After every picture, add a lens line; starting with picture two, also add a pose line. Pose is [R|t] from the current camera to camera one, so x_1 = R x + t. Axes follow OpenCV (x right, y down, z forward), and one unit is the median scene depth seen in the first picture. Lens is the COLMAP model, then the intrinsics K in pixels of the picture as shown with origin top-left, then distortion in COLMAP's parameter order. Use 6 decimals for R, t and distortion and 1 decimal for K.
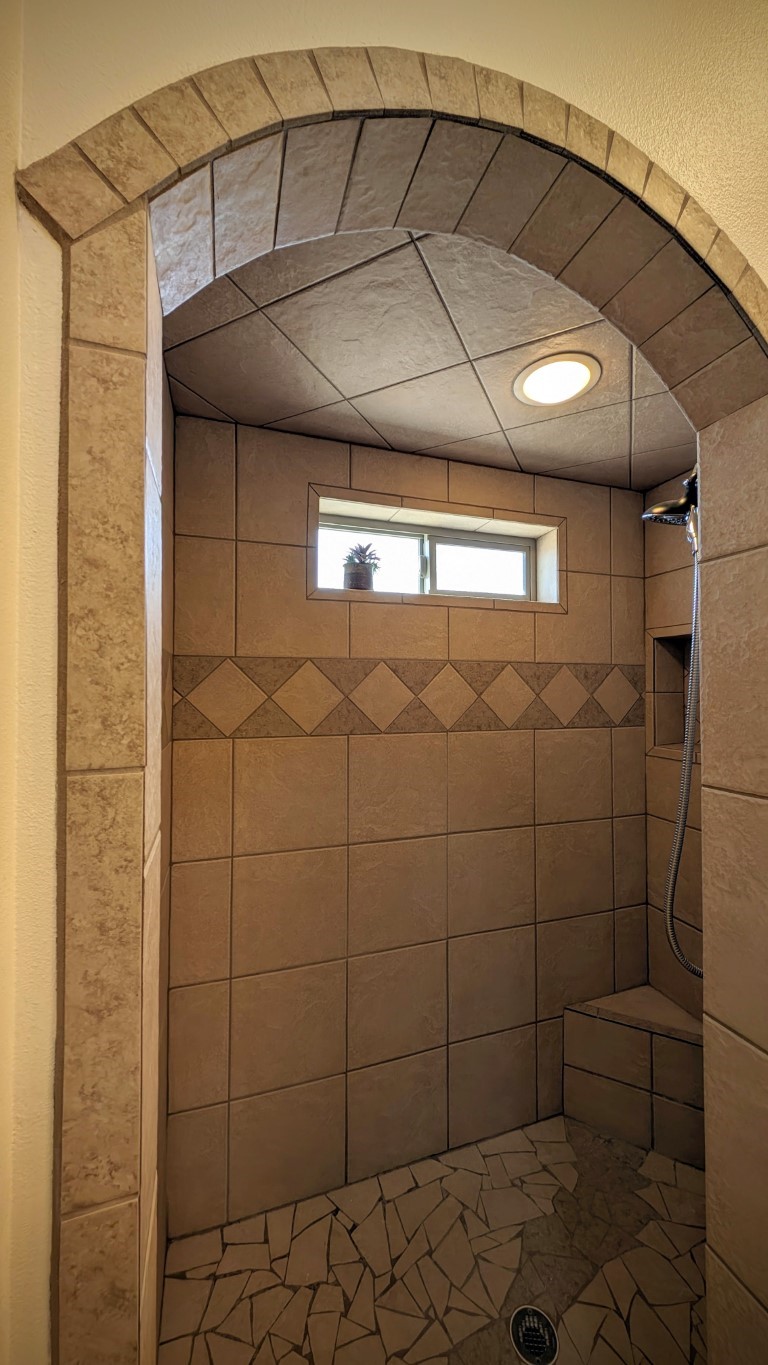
lens RADIAL K [[509.0, 0, 382.0], [0, 509.0, 681.8], [0, 0, 1]] dist [0.006346, -0.003180]
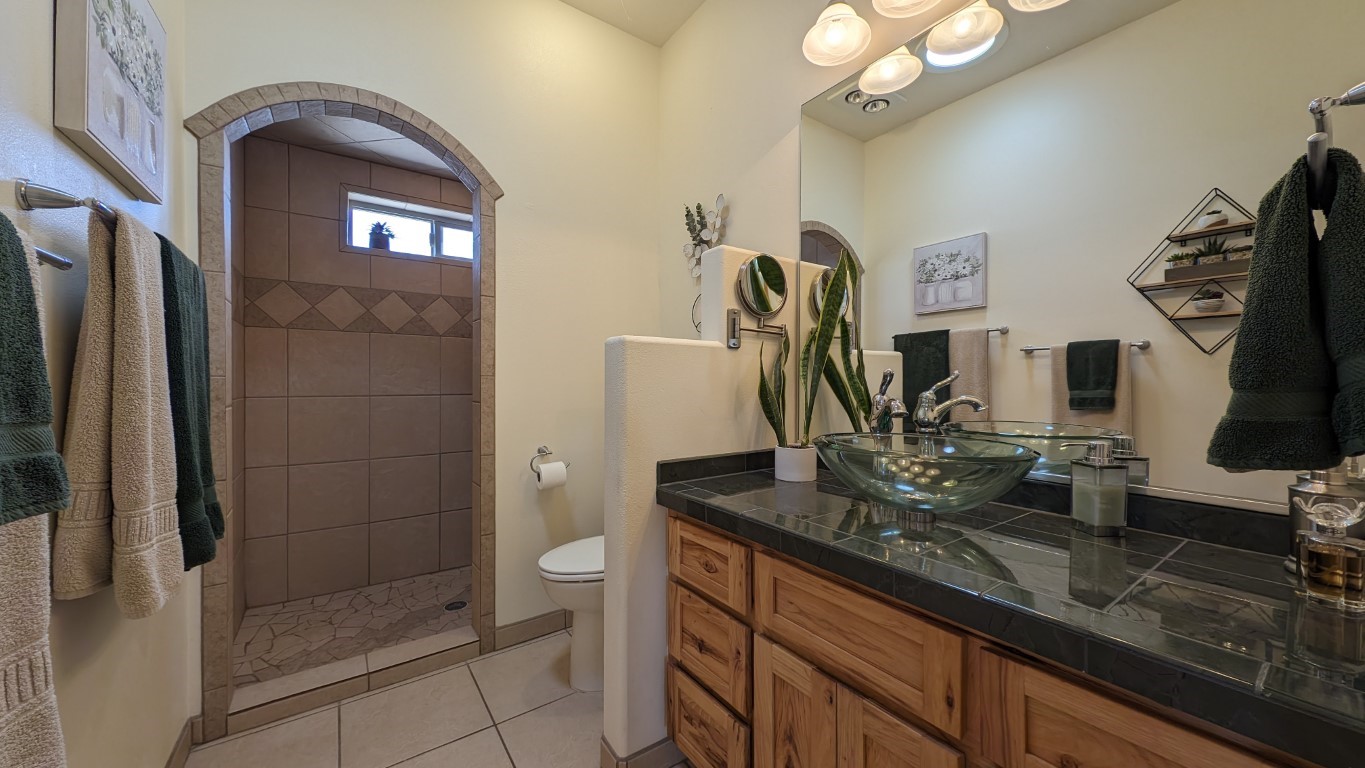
lens RADIAL K [[509.0, 0, 689.9], [0, 509.0, 385.9], [0, 0, 1]] dist [0.006346, -0.003180]
pose [[0.953646, -0.000740, 0.300930, 0.462665], [-0.008177, 0.999564, 0.028372, 0.234218], [-0.300820, -0.029518, 0.953224, -1.009263]]
